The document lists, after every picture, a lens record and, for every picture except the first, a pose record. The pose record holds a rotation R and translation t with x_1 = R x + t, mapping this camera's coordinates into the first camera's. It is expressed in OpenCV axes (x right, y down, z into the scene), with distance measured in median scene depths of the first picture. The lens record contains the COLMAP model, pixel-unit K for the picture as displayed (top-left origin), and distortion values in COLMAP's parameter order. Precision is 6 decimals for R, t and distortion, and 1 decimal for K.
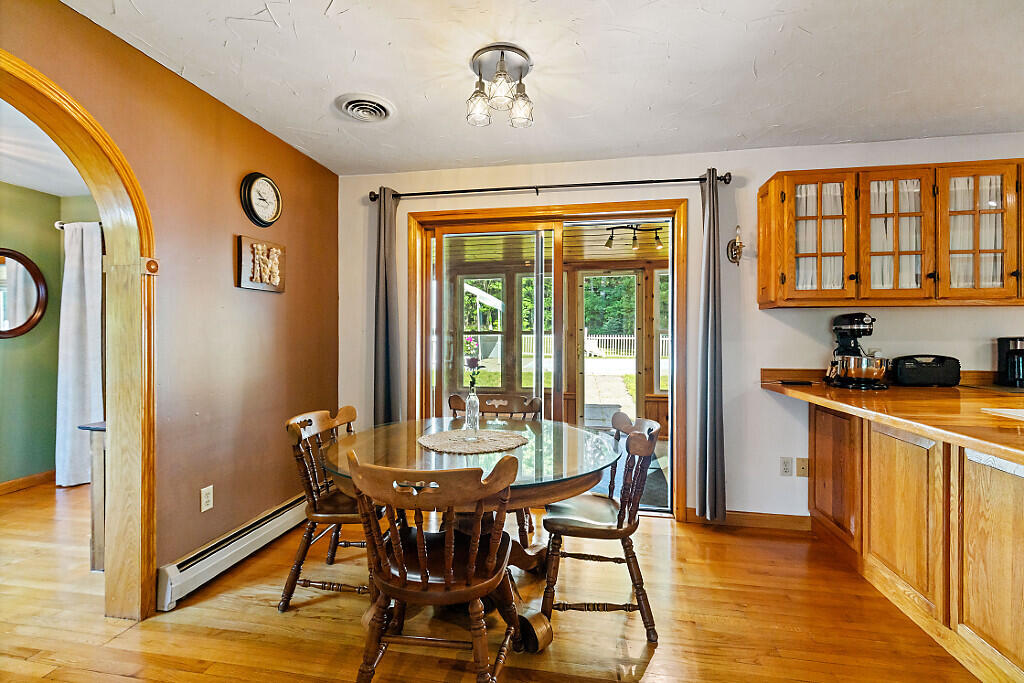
lens RADIAL K [[464.4, 0, 506.9], [0, 464.4, 335.2], [0, 0, 1]] dist [-0.003816, -0.000276]
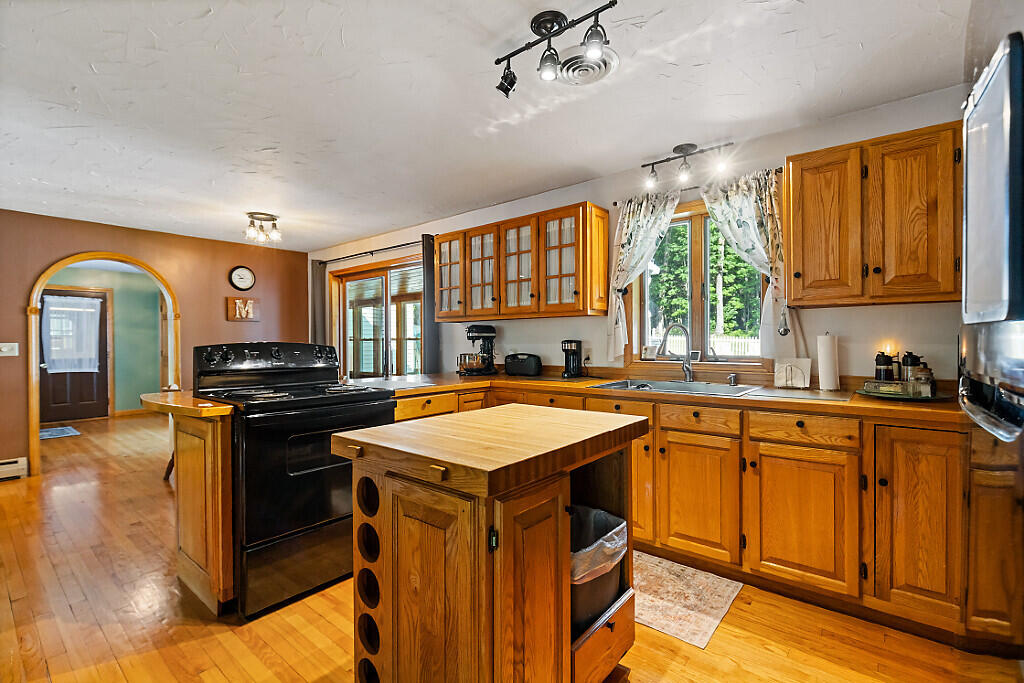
lens RADIAL K [[464.4, 0, 517.2], [0, 464.4, 343.5], [0, 0, 1]] dist [-0.003816, -0.000276]
pose [[0.872984, -0.005219, -0.487722, 1.554322], [0.011772, 0.999877, 0.010372, -0.002329], [0.487607, -0.014796, 0.872938, -0.231392]]
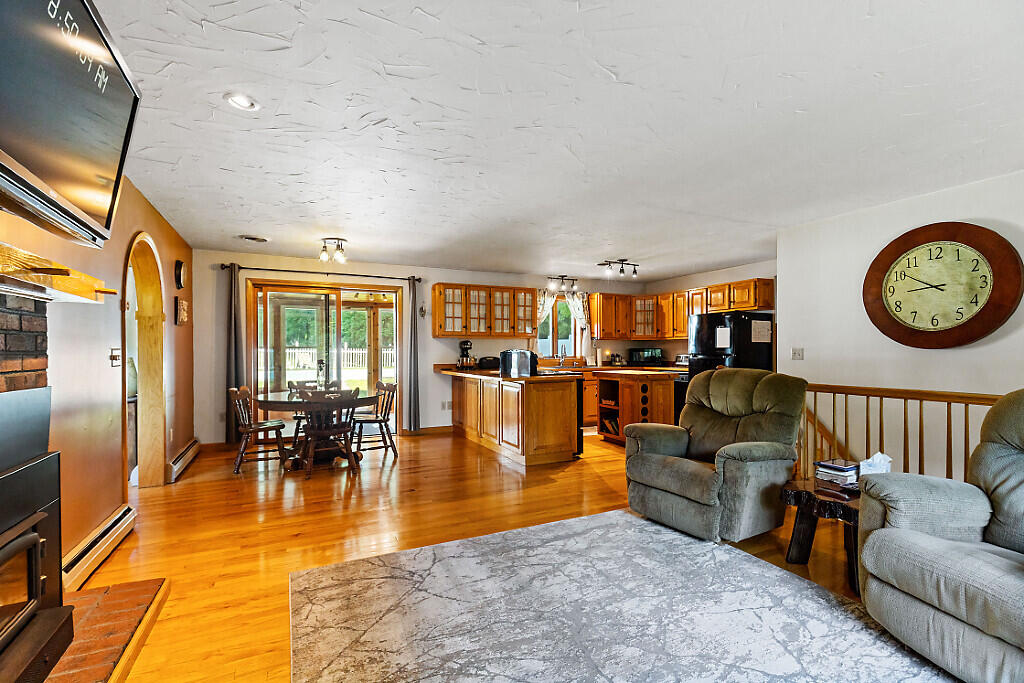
lens RADIAL K [[464.4, 0, 512.1], [0, 464.4, 353.3], [0, 0, 1]] dist [-0.003816, -0.000276]
pose [[0.803795, -0.007603, 0.594858, -0.547264], [0.001667, 0.999943, 0.010528, -0.004222], [-0.594904, -0.007470, 0.803762, -1.166455]]
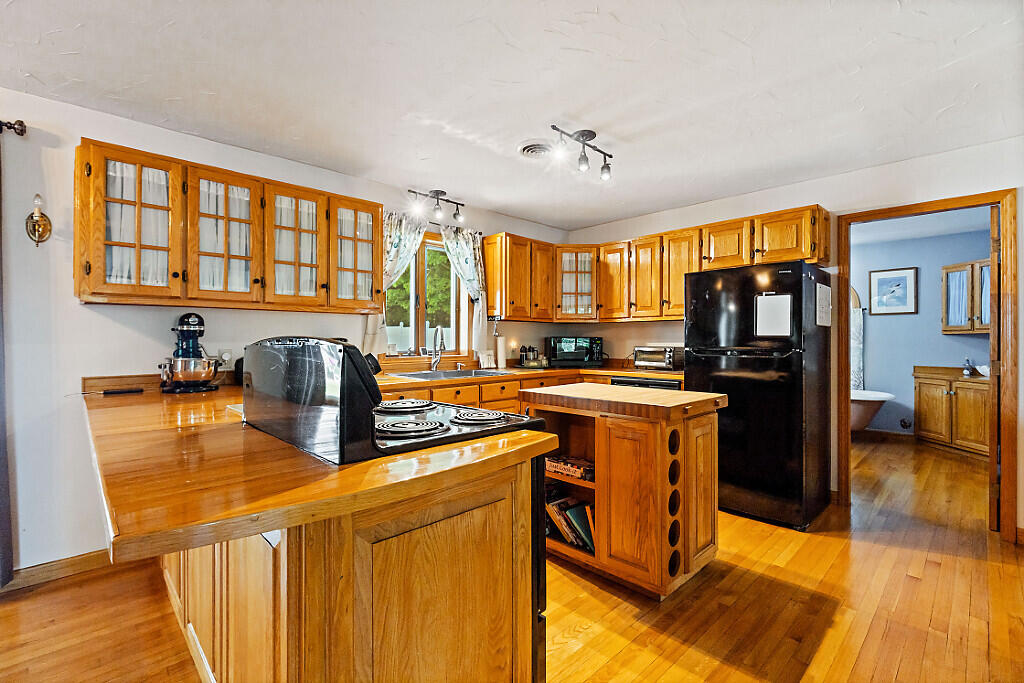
lens RADIAL K [[464.4, 0, 512.4], [0, 464.4, 339.4], [0, 0, 1]] dist [-0.003816, -0.000276]
pose [[0.579471, -0.001498, 0.814991, 0.350678], [-0.002983, 0.999988, 0.003959, 0.000465], [-0.814987, -0.004725, 0.579459, -0.097520]]
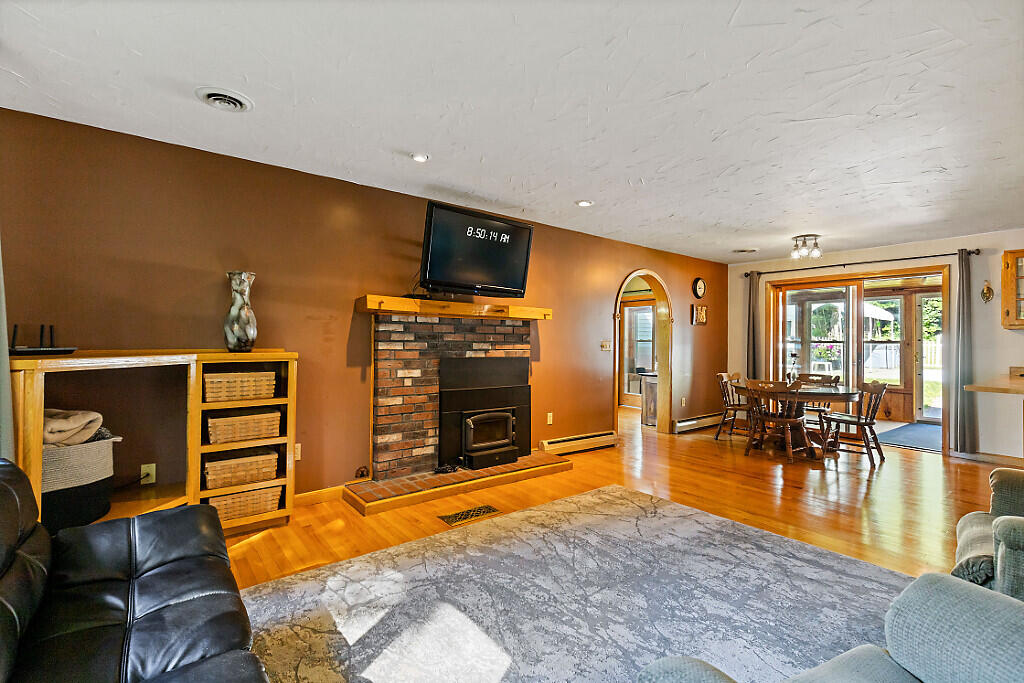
lens RADIAL K [[464.4, 0, 509.9], [0, 464.4, 339.4], [0, 0, 1]] dist [-0.003816, -0.000276]
pose [[0.749559, 0.003072, -0.661931, 0.339664], [-0.007173, 0.999968, -0.003481, -0.003309], [0.661899, 0.007358, 0.749557, -1.467251]]
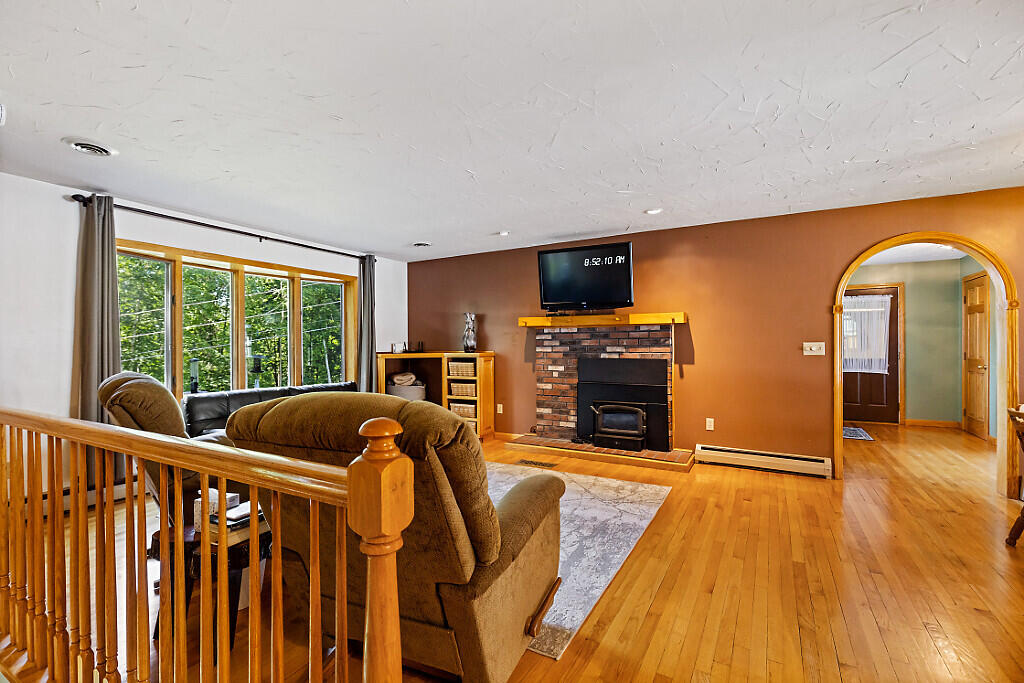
lens RADIAL K [[464.4, 0, 507.6], [0, 464.4, 344.2], [0, 0, 1]] dist [-0.003816, -0.000276]
pose [[-0.329162, -0.003008, -0.944269, 1.142876], [0.006821, 0.999961, -0.005563, 0.001696], [0.944249, -0.008271, -0.329129, -0.185590]]
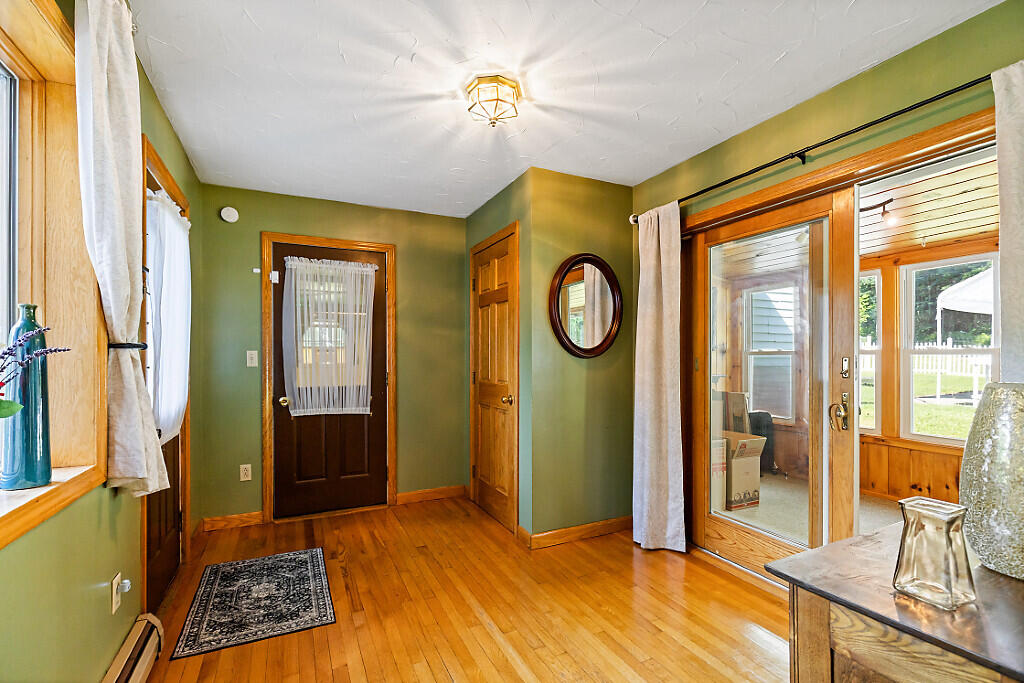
lens RADIAL K [[464.4, 0, 510.4], [0, 464.4, 356.5], [0, 0, 1]] dist [-0.003816, -0.000276]
pose [[0.590287, -0.007041, -0.807163, -0.607003], [0.008538, 0.999960, -0.002478, 0.004228], [0.807148, -0.005429, 0.590324, 0.476354]]
